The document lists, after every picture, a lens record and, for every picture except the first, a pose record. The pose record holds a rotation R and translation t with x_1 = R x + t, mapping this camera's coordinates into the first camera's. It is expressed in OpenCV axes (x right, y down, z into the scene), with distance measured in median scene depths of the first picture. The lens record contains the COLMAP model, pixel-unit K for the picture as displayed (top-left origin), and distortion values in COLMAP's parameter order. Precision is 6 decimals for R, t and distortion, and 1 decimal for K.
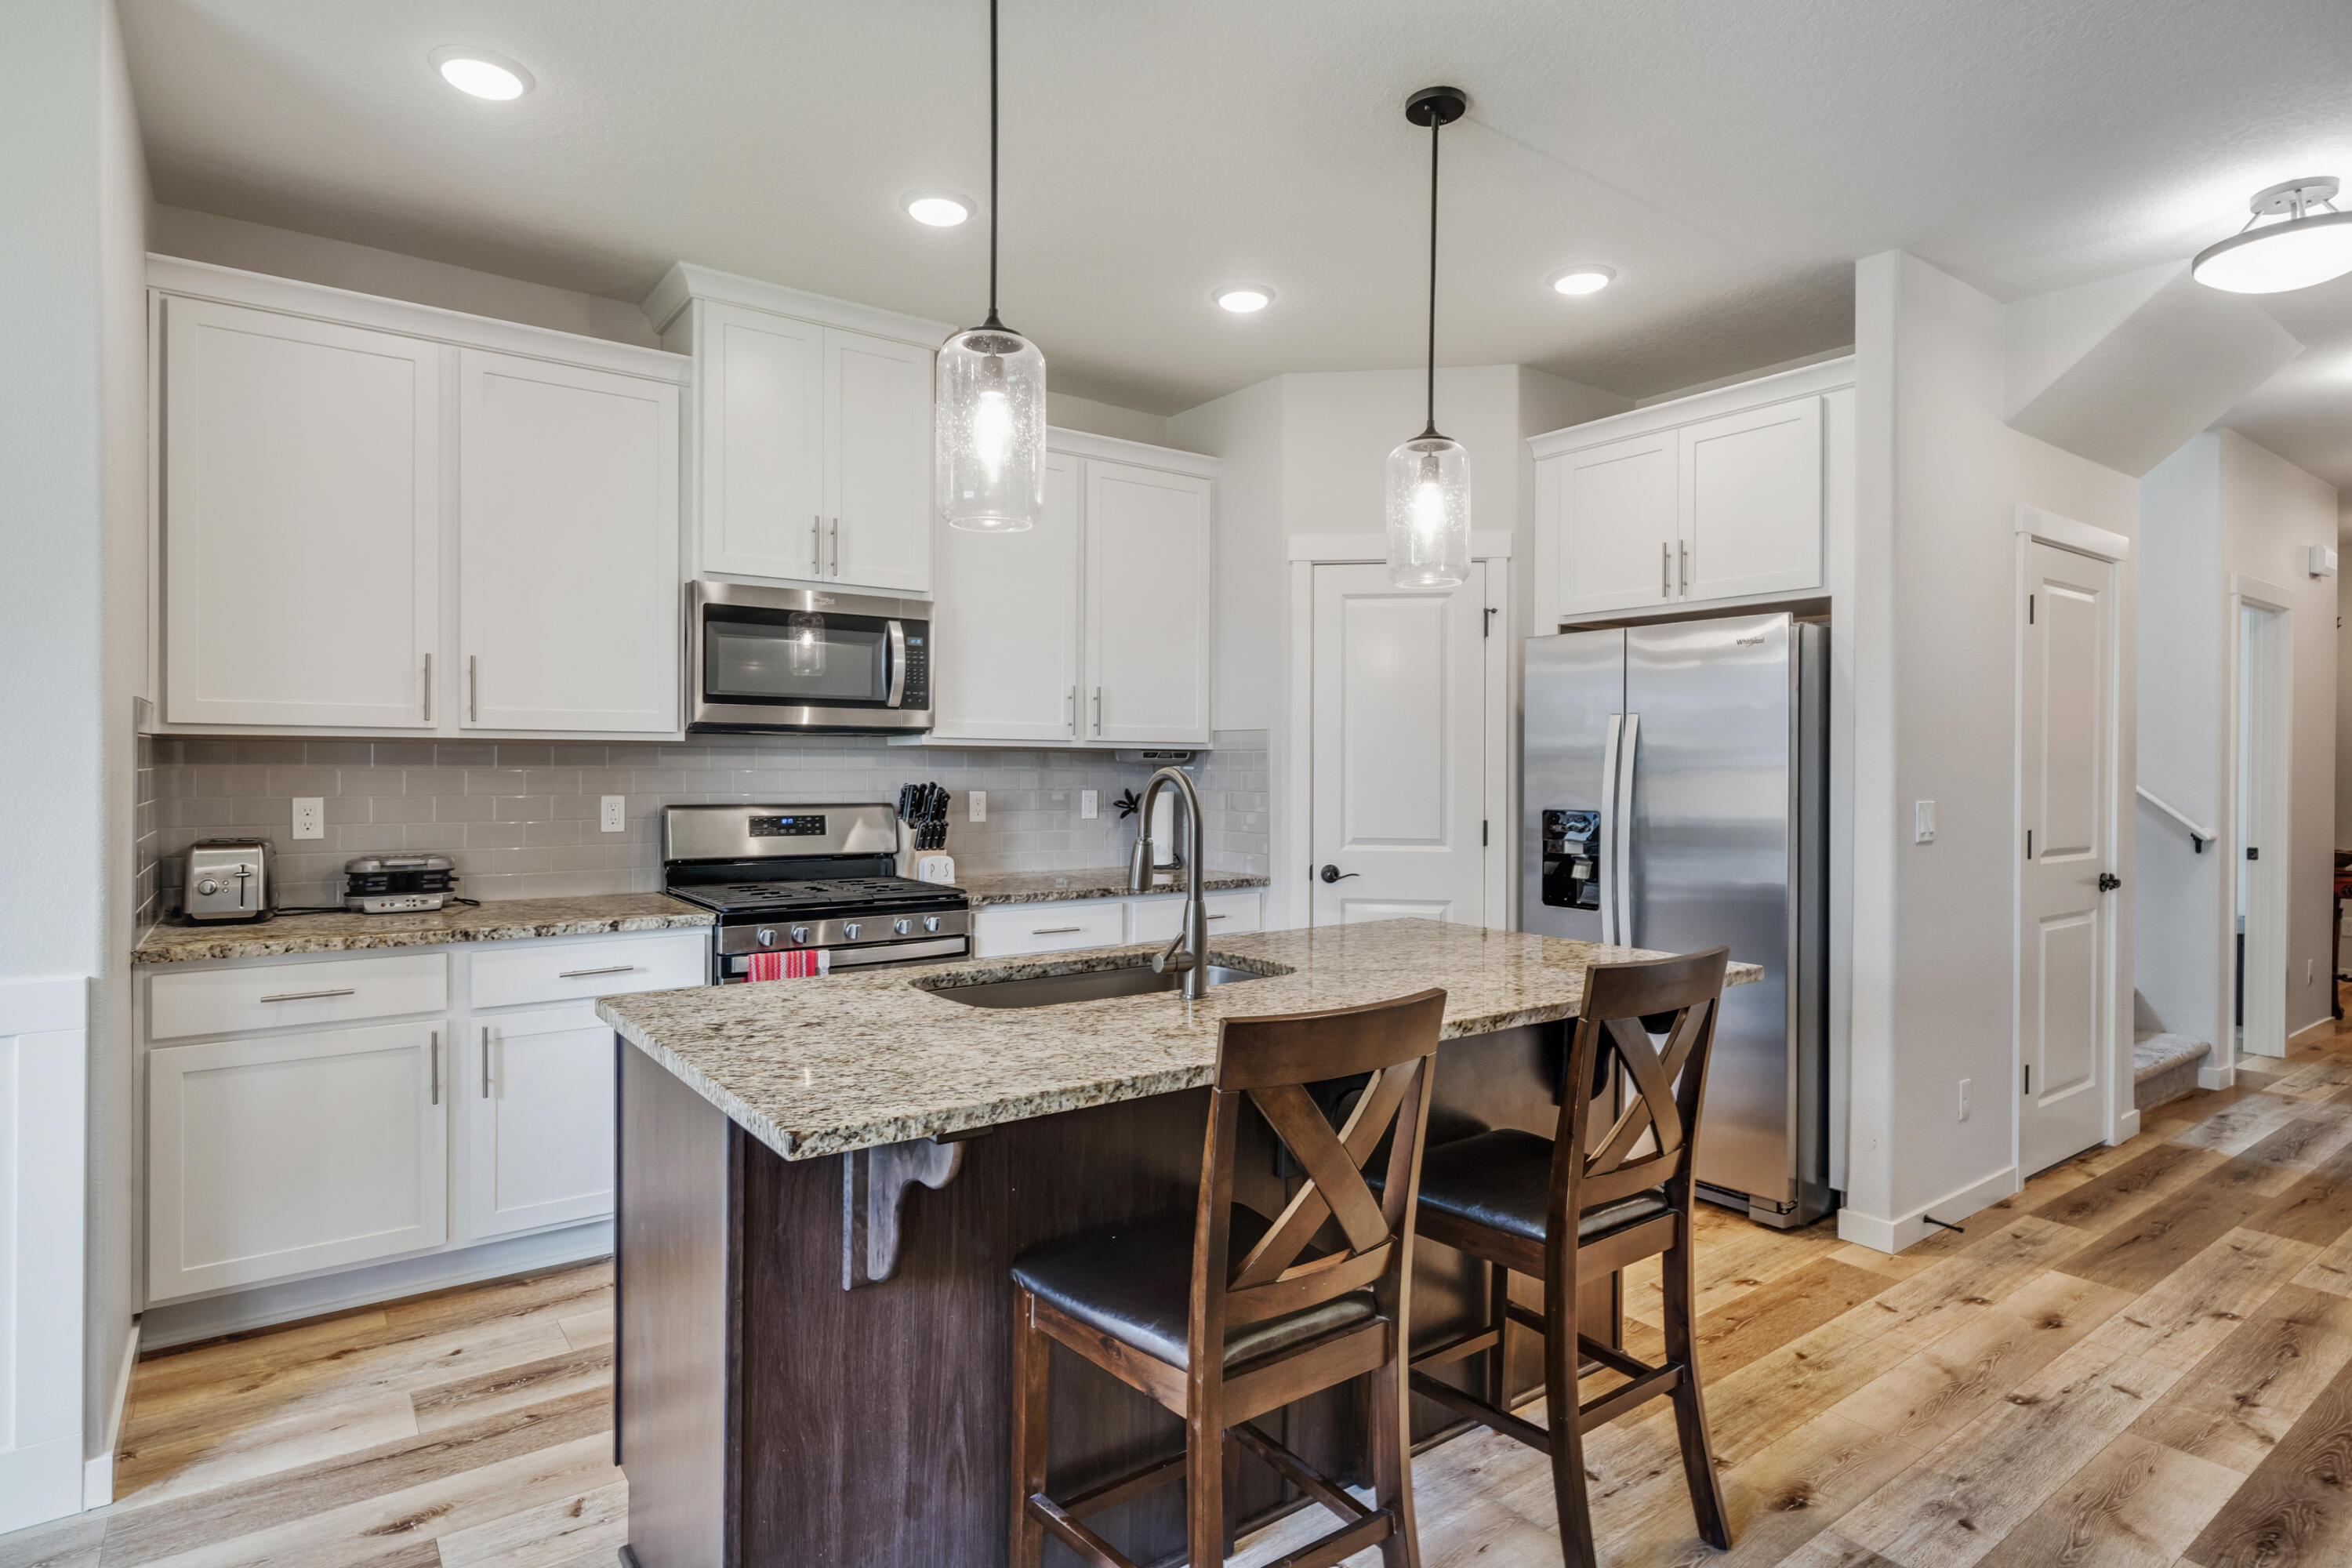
lens RADIAL K [[1281.0, 0, 1178.1], [0, 1281.0, 770.1], [0, 0, 1]] dist [0.002391, -0.001978]
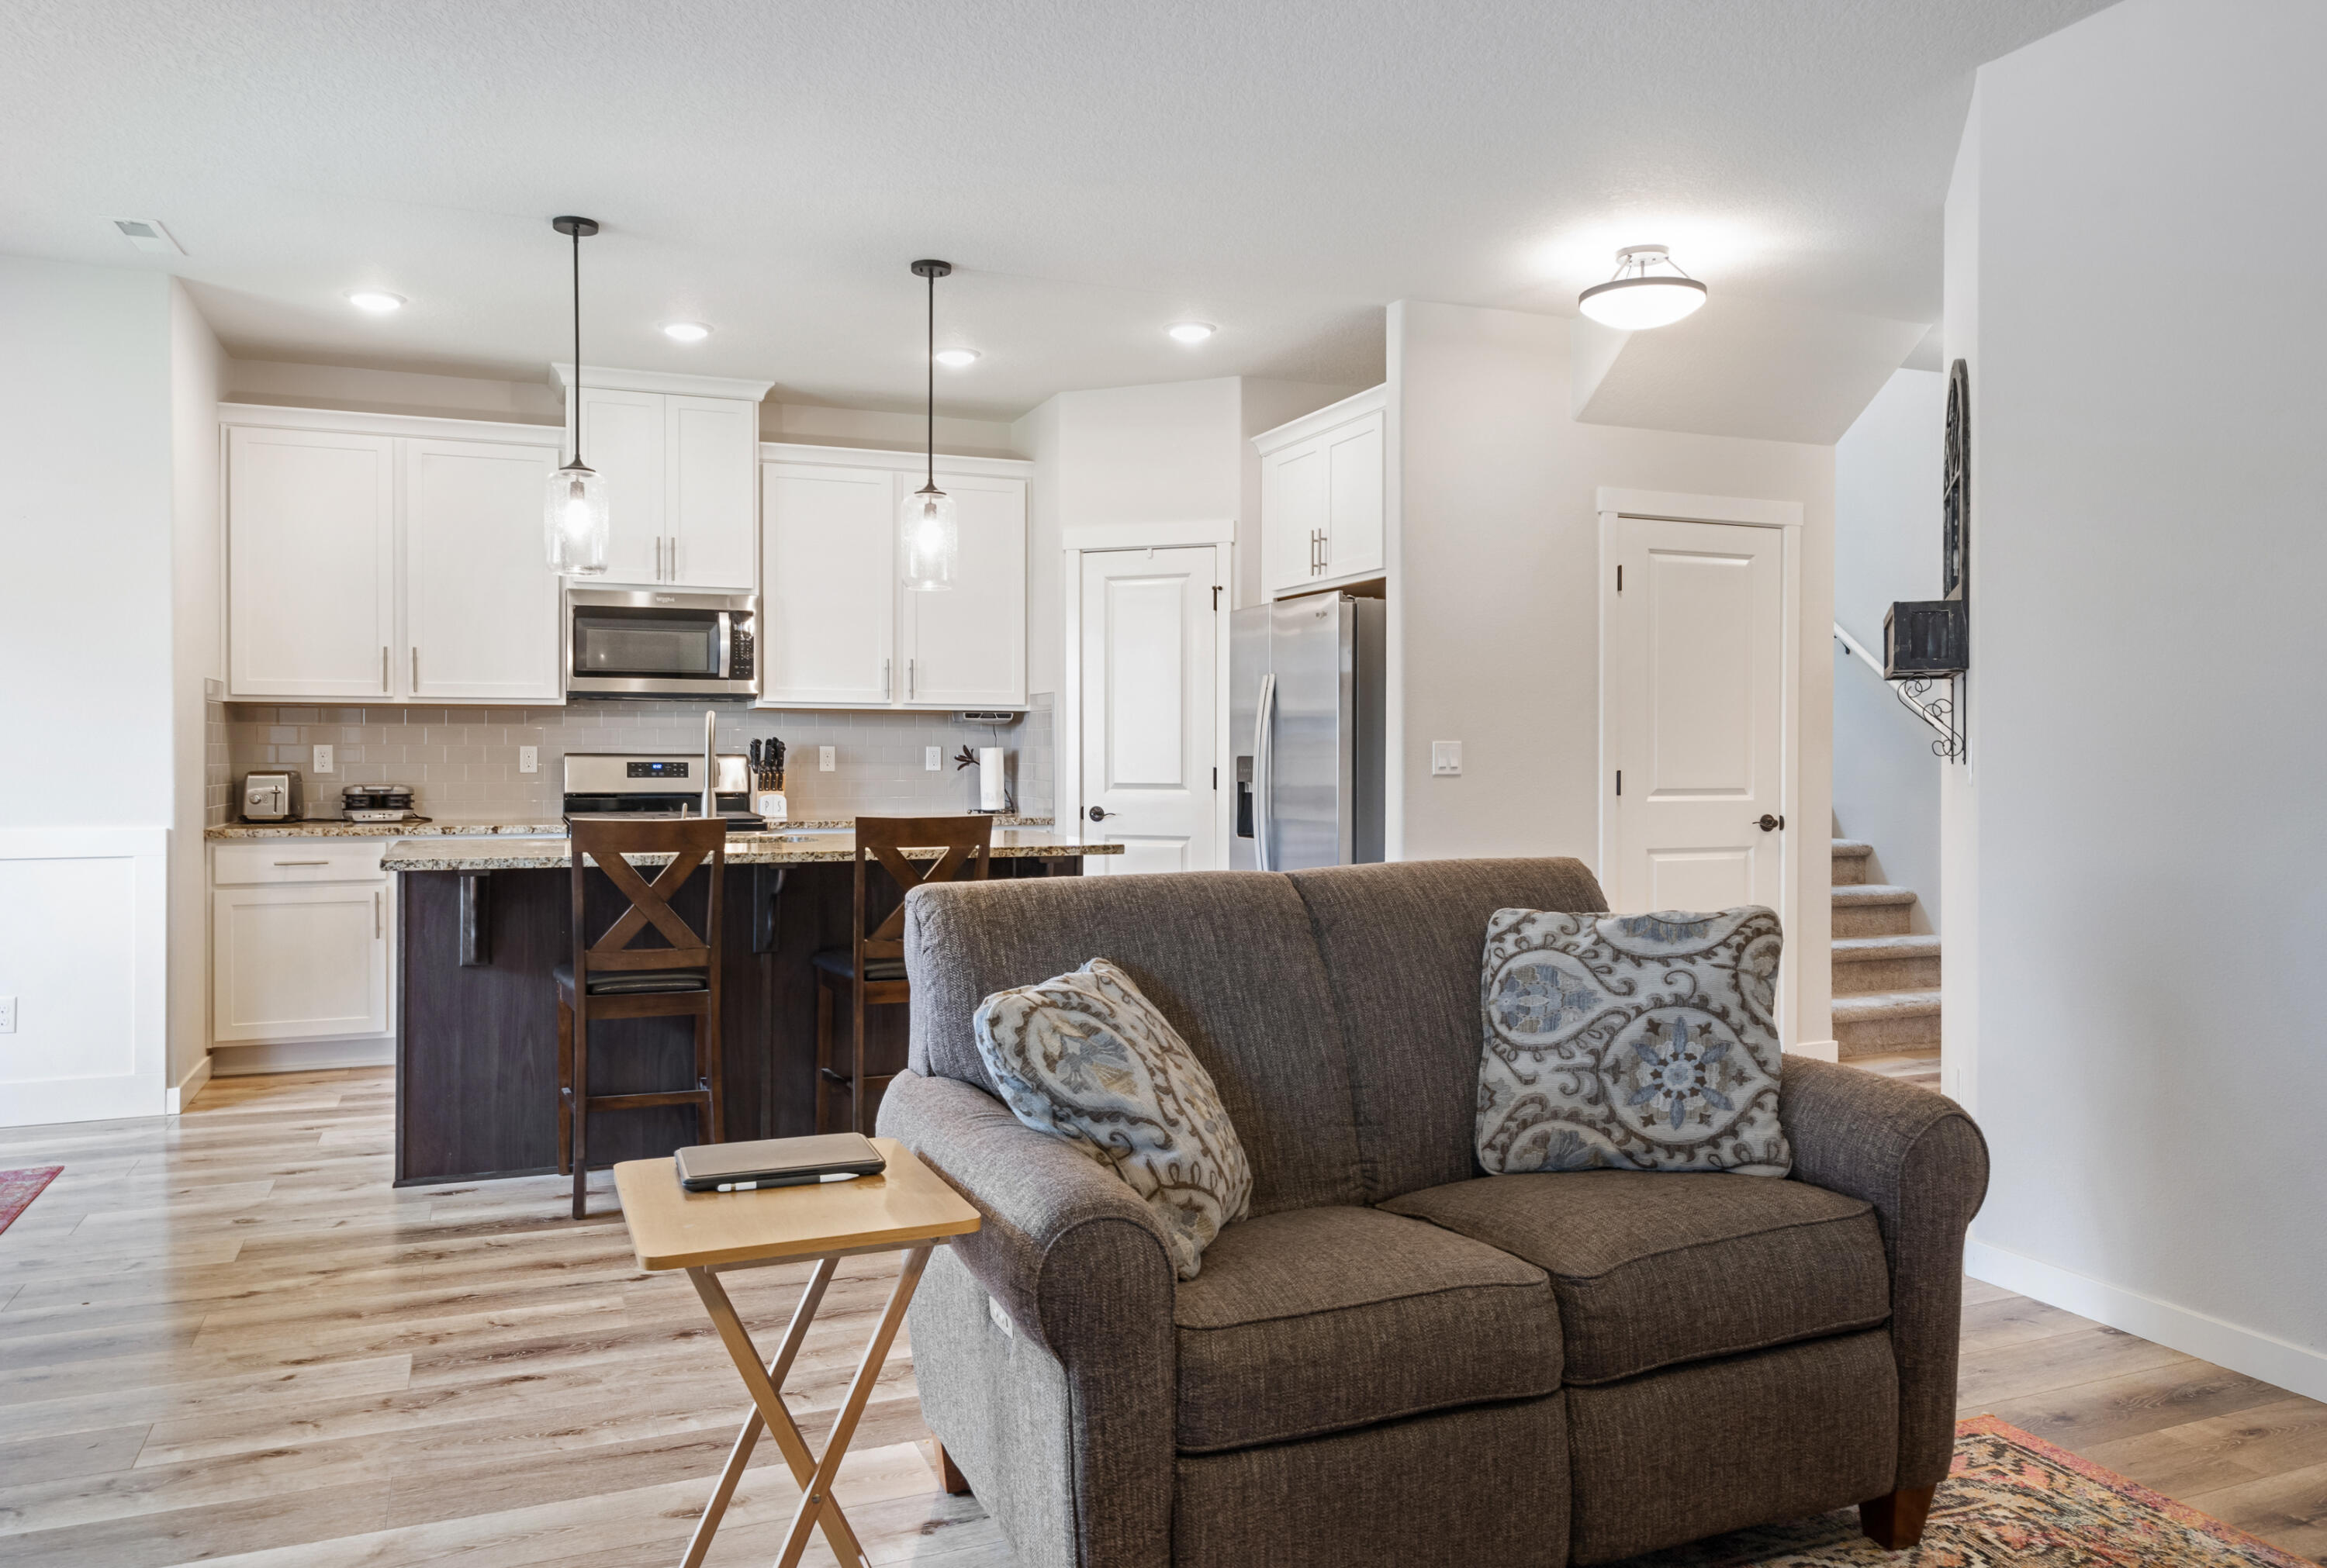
lens RADIAL K [[1683.0, 0, 1163.6], [0, 1683.0, 764.3], [0, 0, 1]] dist [-0.002045, 0.000530]
pose [[0.970836, -0.002913, -0.239726, 0.677072], [0.003298, 0.999994, 0.001205, 0.041342], [0.239721, -0.001961, 0.970840, -0.608117]]
